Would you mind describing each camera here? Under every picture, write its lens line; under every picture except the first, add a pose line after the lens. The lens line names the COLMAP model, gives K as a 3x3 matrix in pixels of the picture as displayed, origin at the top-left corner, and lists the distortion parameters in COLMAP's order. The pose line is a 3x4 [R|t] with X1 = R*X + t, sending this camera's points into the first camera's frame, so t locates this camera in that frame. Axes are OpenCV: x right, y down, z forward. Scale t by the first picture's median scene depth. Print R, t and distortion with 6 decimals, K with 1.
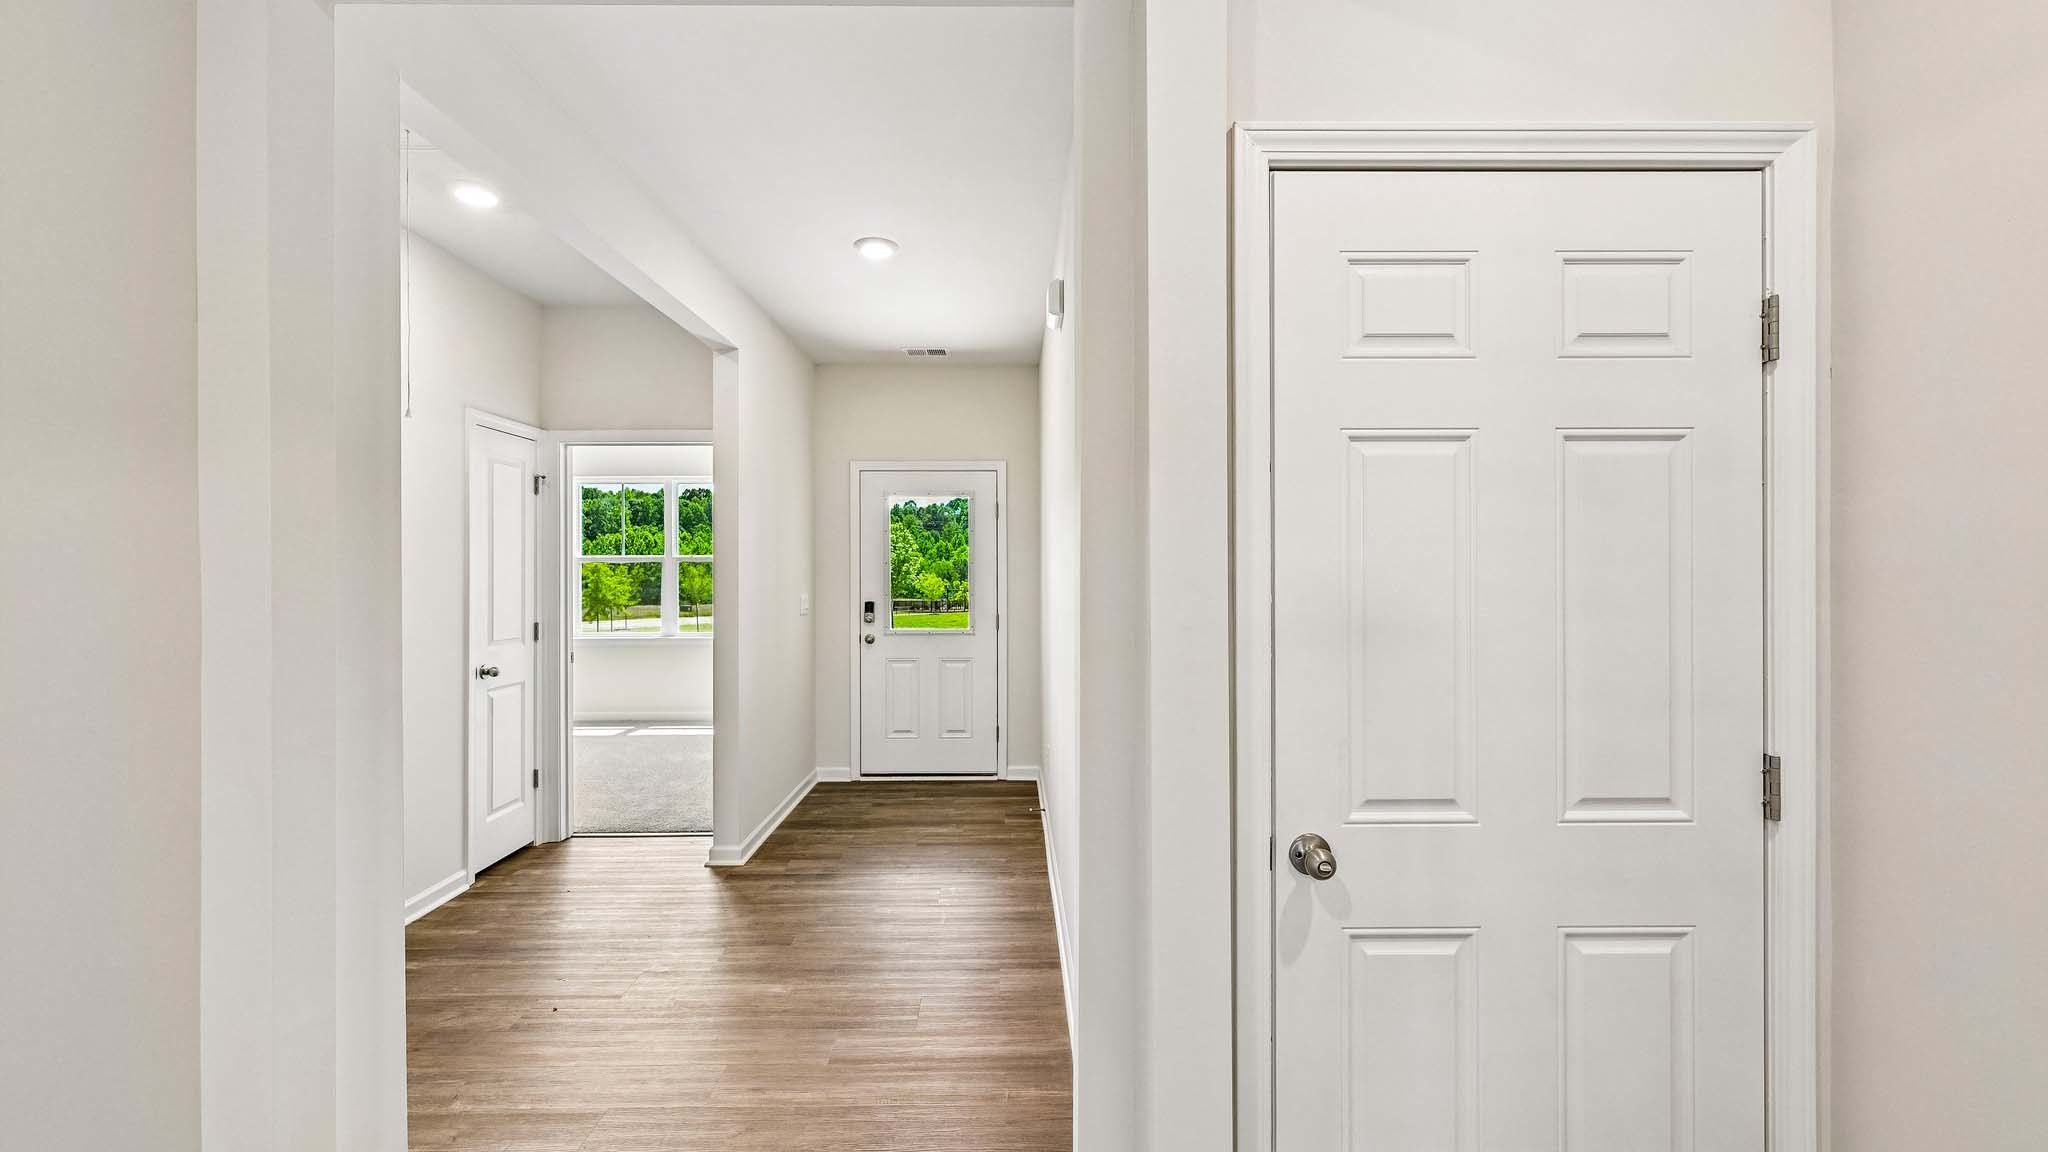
lens RADIAL K [[807.8, 0, 1006.3], [0, 807.8, 575.3], [0, 0, 1]] dist [0.001738, -0.000379]
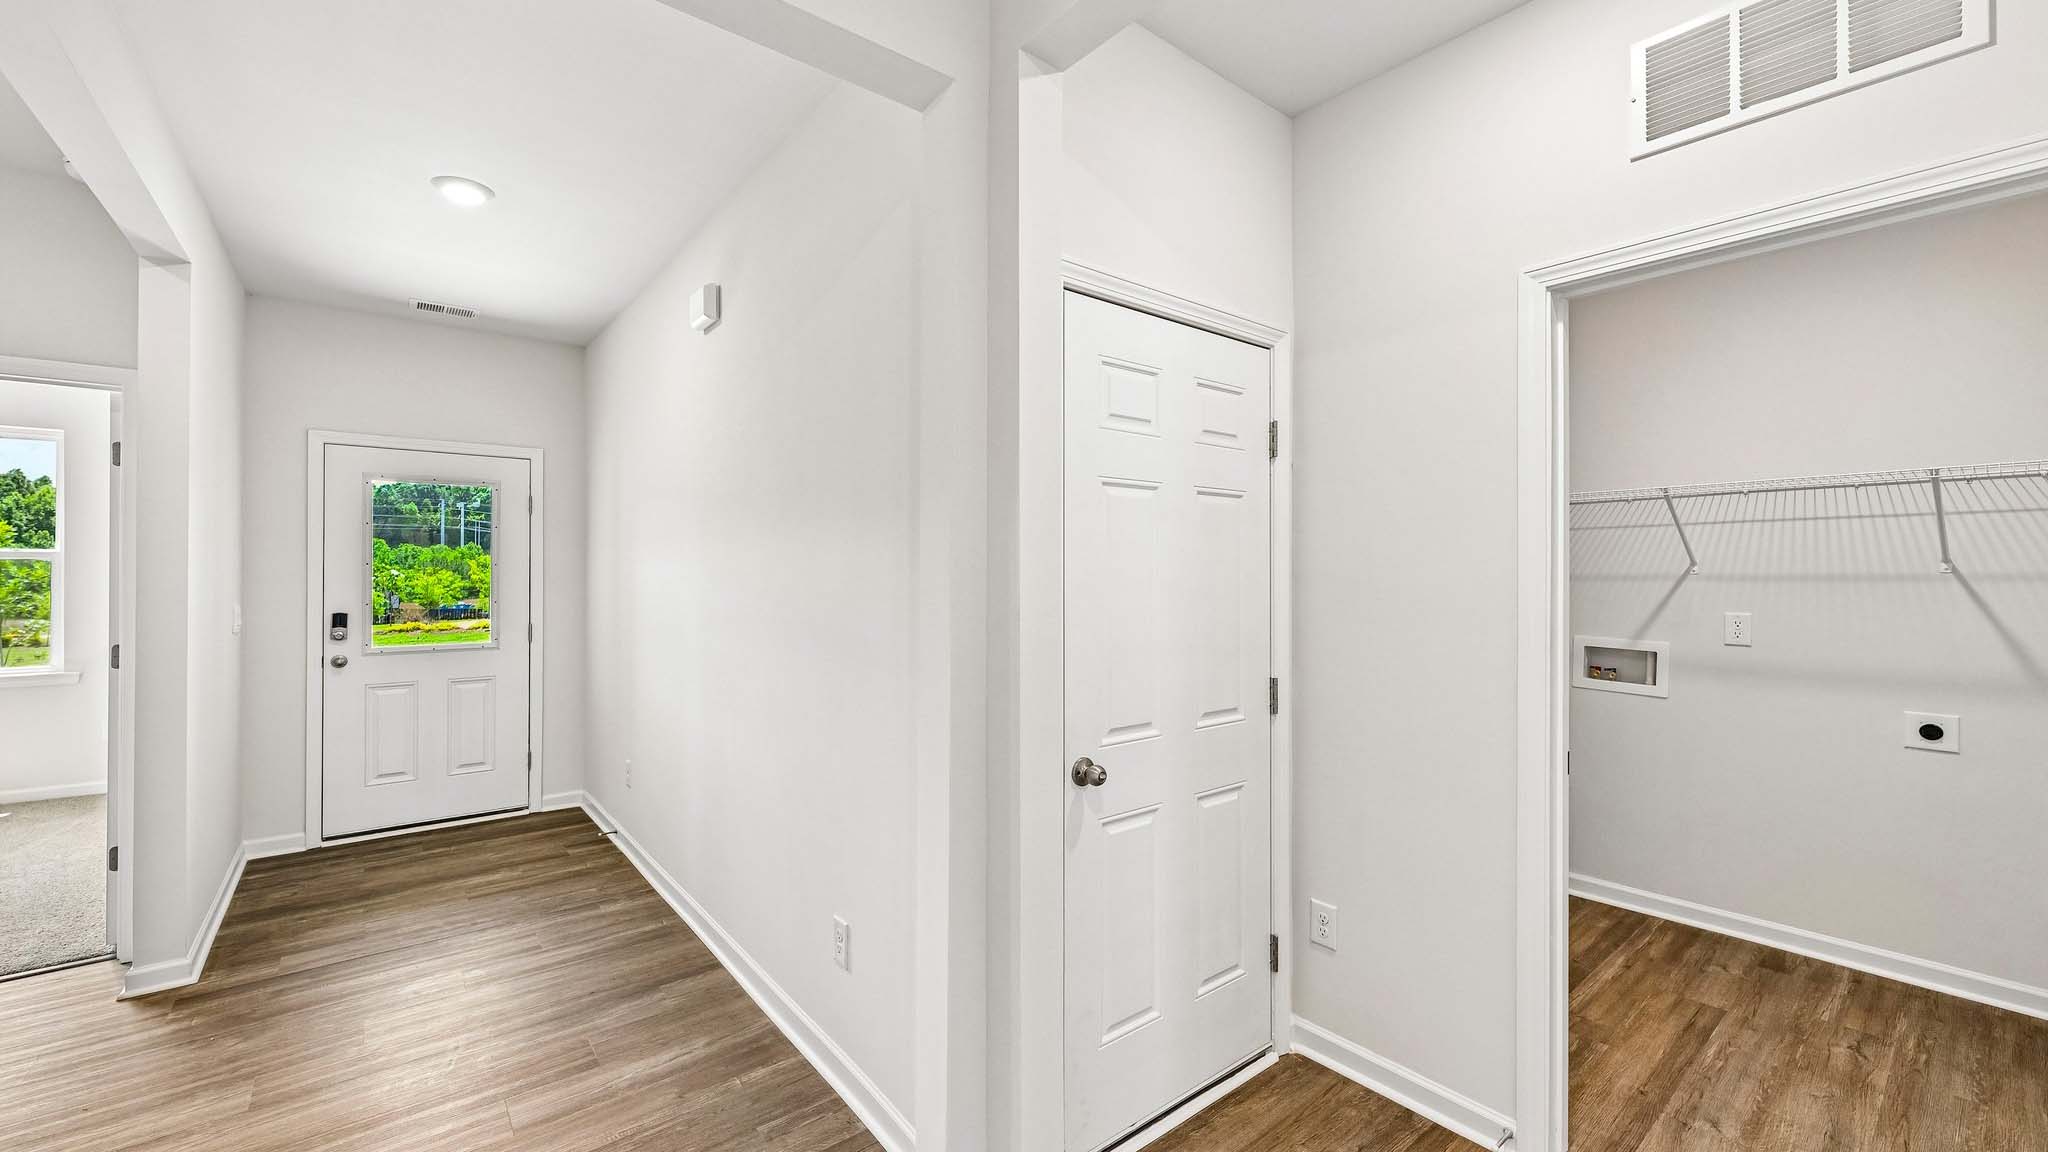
lens RADIAL K [[822.5, 0, 1005.0], [0, 822.5, 574.2], [0, 0, 1]] dist [0.000984, 0.001003]
pose [[0.788689, 0.002216, 0.614789, -0.182680], [0.001588, 0.999983, -0.005642, 0.000994], [-0.614791, 0.005426, 0.788672, -0.019218]]
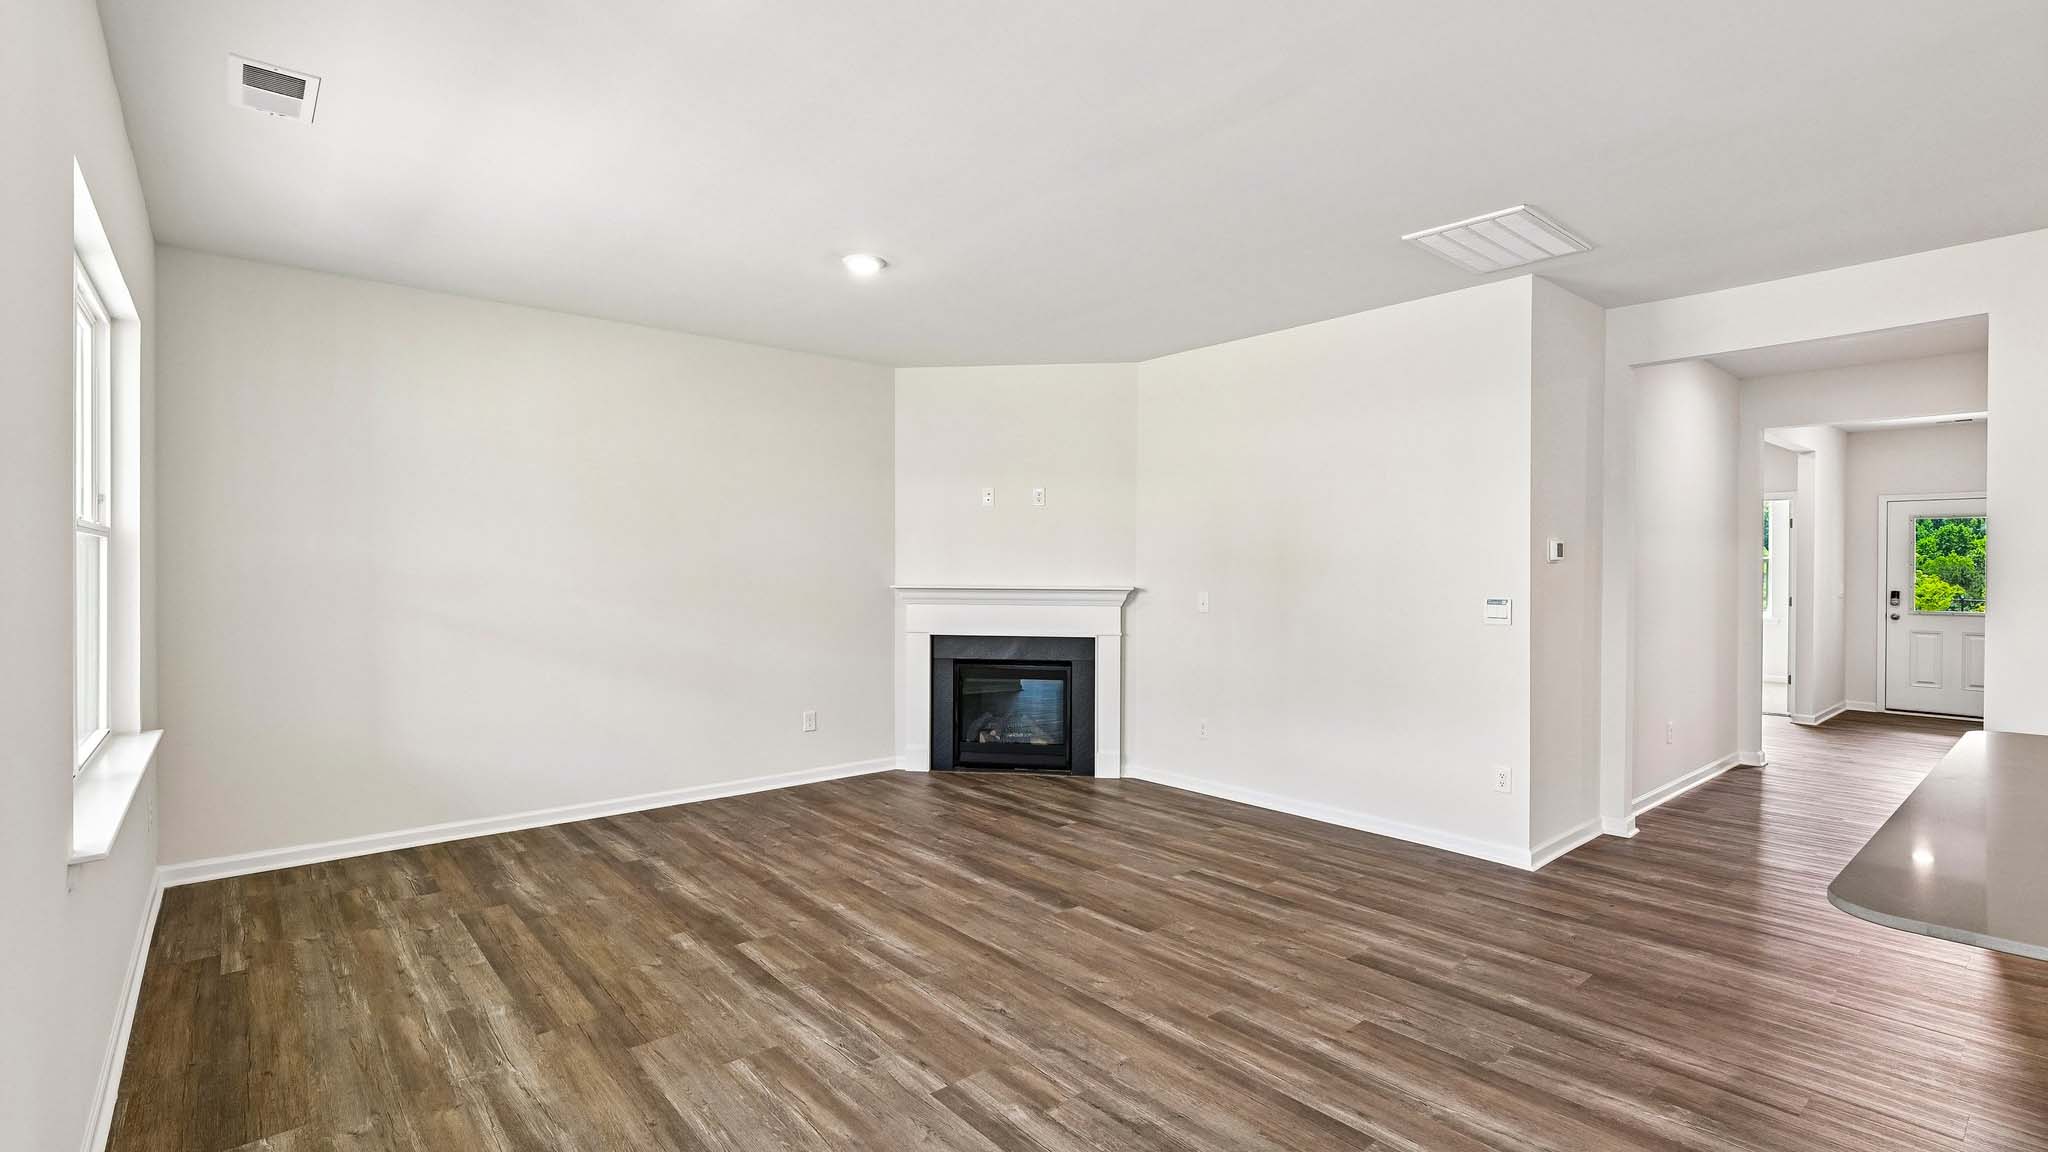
lens RADIAL K [[926.0, 0, 1015.5], [0, 926.0, 571.8], [0, 0, 1]] dist [-0.002081, -0.000302]
pose [[0.644775, 0.007173, -0.764339, 0.099394], [-0.009313, 0.999955, 0.001528, 0.012106], [0.764316, 0.006133, 0.644813, -1.566571]]
